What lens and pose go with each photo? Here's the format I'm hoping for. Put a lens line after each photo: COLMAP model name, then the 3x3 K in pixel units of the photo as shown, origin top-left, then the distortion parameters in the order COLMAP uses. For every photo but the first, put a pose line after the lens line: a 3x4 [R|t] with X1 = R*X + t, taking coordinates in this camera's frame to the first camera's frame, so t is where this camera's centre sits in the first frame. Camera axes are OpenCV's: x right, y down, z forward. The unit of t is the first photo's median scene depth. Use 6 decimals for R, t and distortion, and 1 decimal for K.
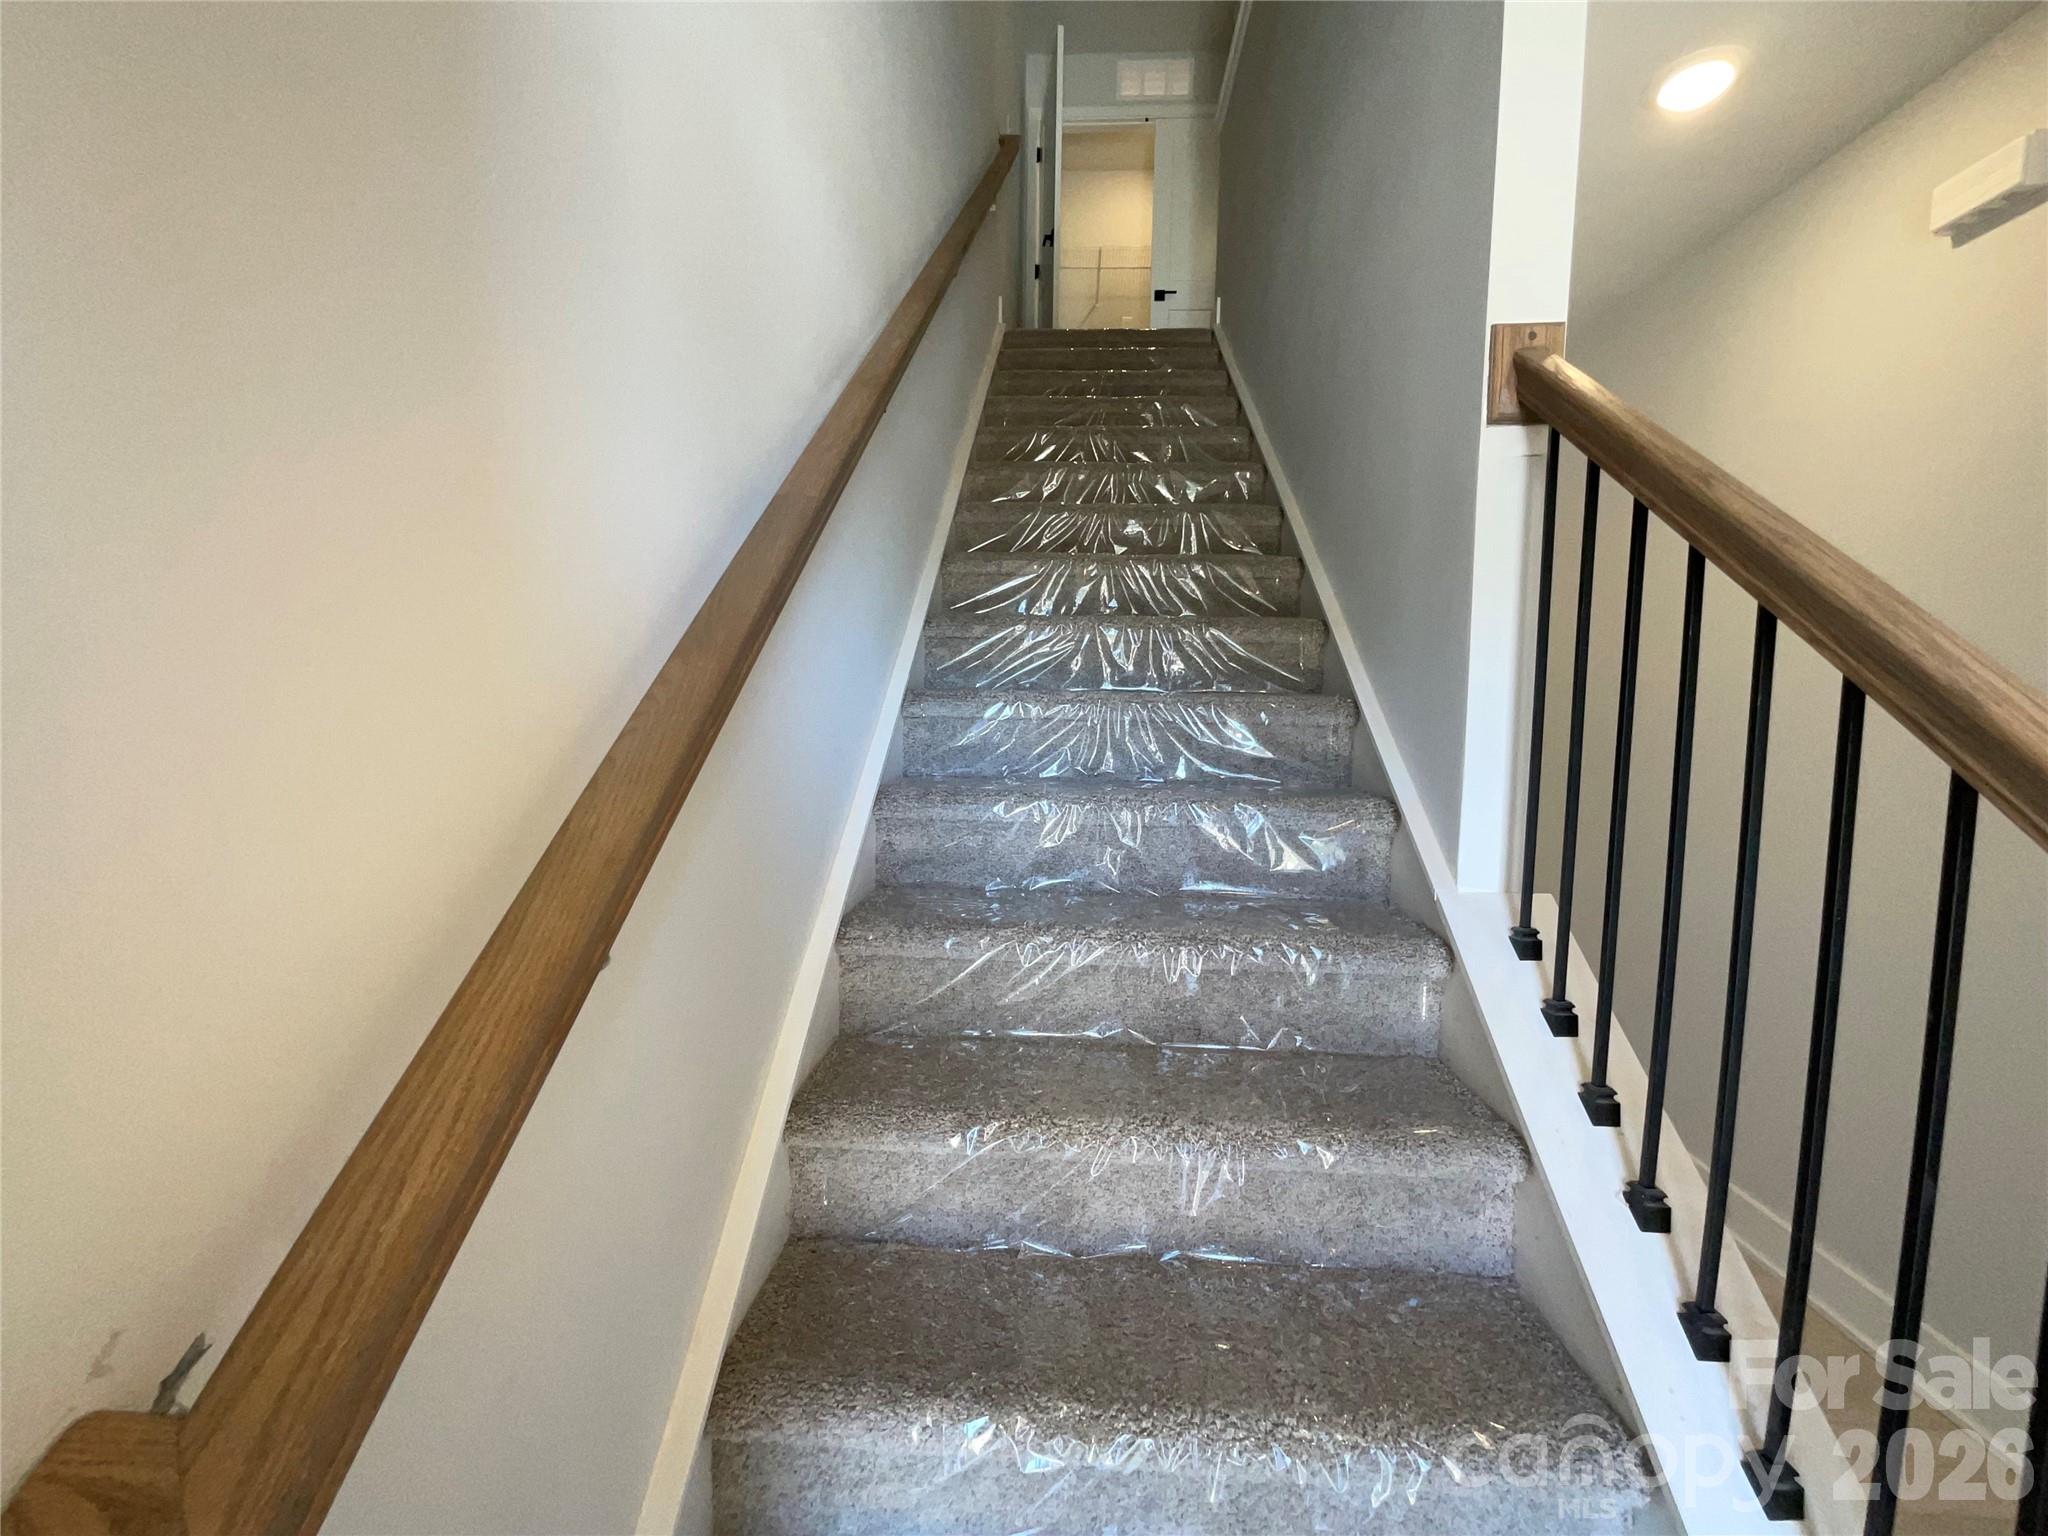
lens RADIAL K [[837.9, 0, 1021.1], [0, 837.9, 769.9], [0, 0, 1]] dist [0.000113, -0.000123]
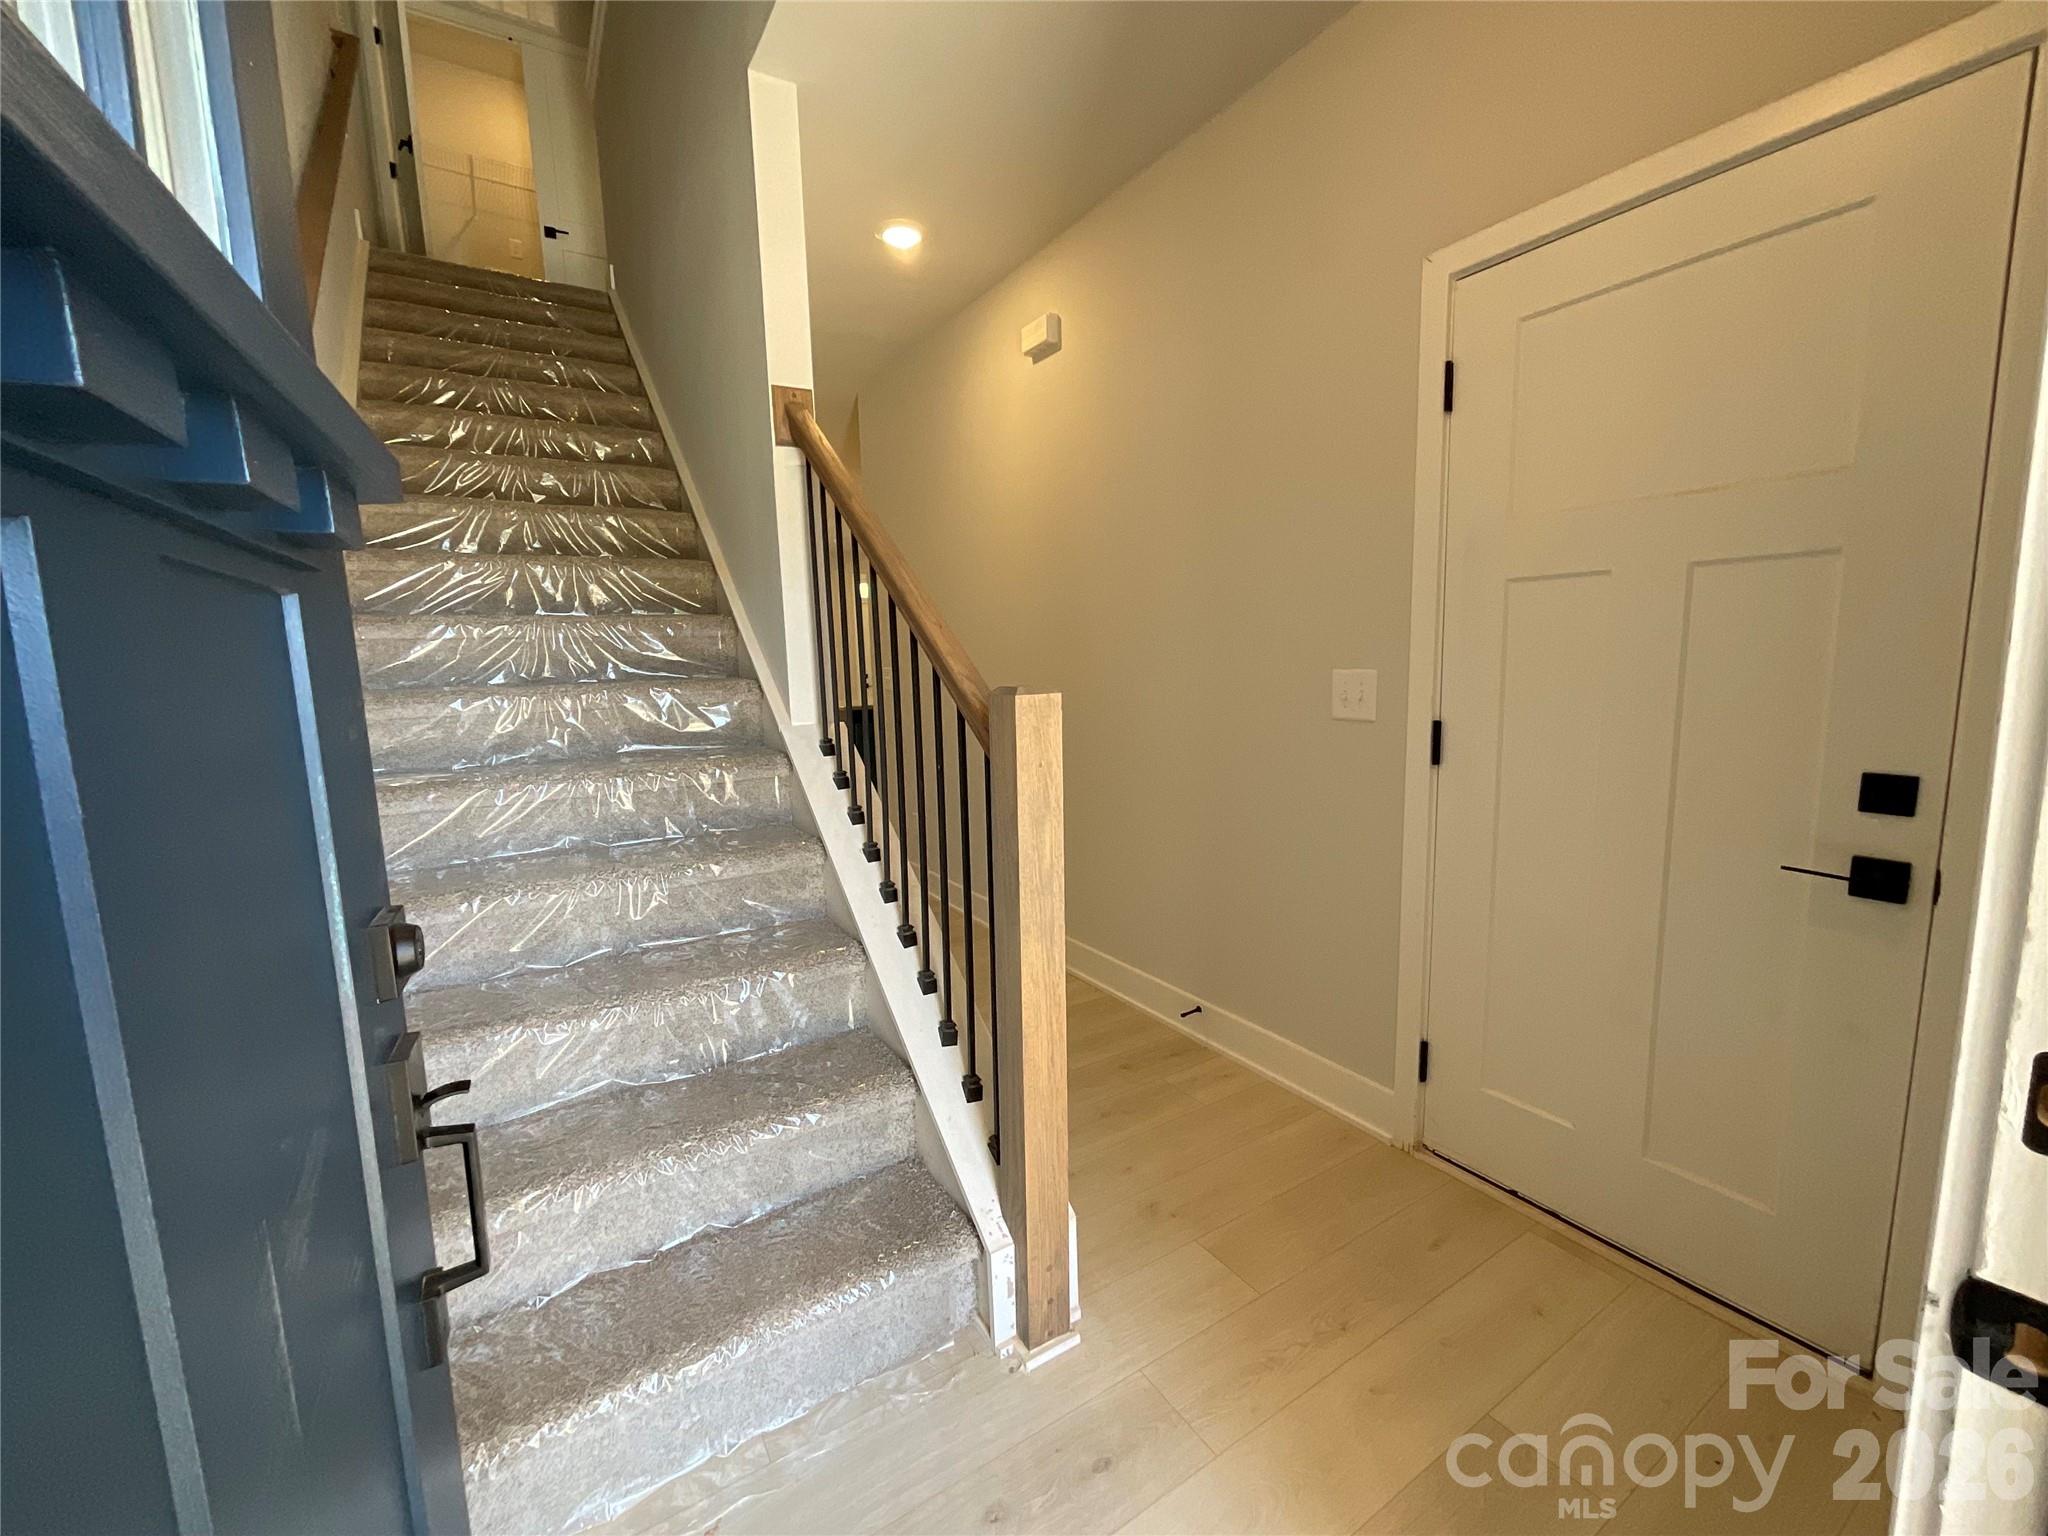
lens RADIAL K [[837.9, 0, 1021.1], [0, 837.9, 769.9], [0, 0, 1]] dist [0.000113, -0.000123]
pose [[0.816815, -0.118213, 0.564657, -0.044845], [0.083704, 0.992708, 0.086744, 0.084886], [-0.570794, -0.023590, 0.820754, -0.440646]]
